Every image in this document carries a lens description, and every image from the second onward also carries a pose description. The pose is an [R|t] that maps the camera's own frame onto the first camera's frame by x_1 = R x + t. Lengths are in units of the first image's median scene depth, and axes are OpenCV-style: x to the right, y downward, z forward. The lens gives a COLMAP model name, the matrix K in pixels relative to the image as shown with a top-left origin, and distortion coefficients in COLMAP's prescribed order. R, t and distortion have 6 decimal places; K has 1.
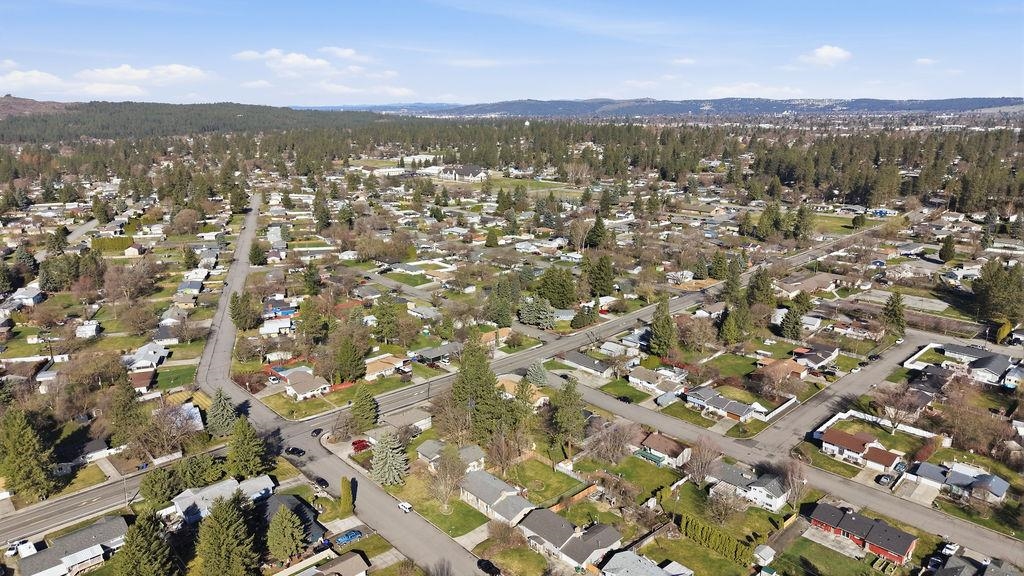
lens RADIAL K [[662.9, 0, 512.0], [0, 662.9, 288.0], [0, 0, 1]] dist [0.048474, -0.085789]
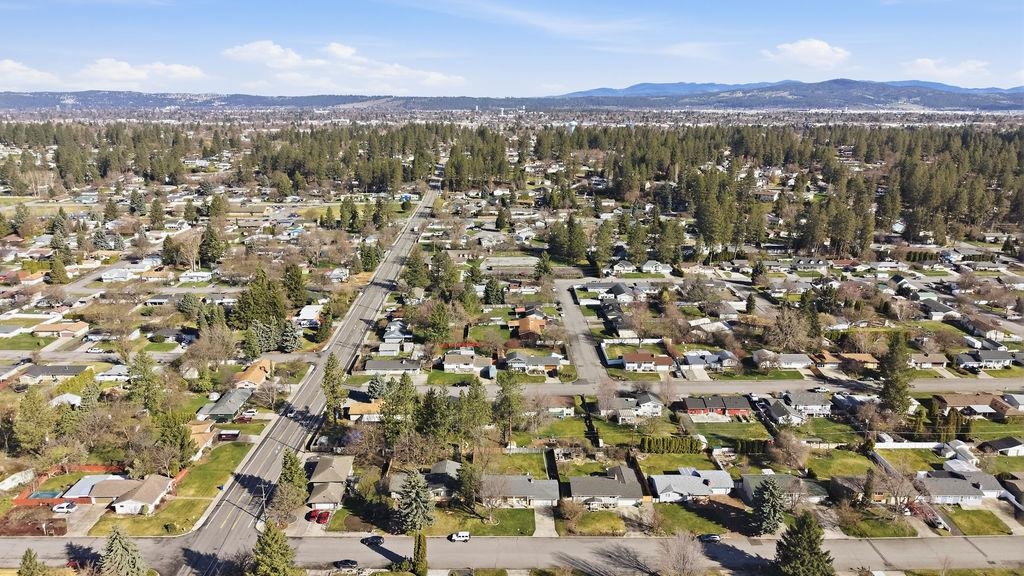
lens RADIAL K [[676.3, 0, 512.0], [0, 676.3, 288.0], [0, 0, 1]] dist [0.074522, -0.108040]
pose [[0.672711, -0.183801, 0.716713, -0.546509], [0.183037, 0.979887, 0.079493, -0.055613], [-0.716909, 0.077709, 0.692823, 0.195045]]
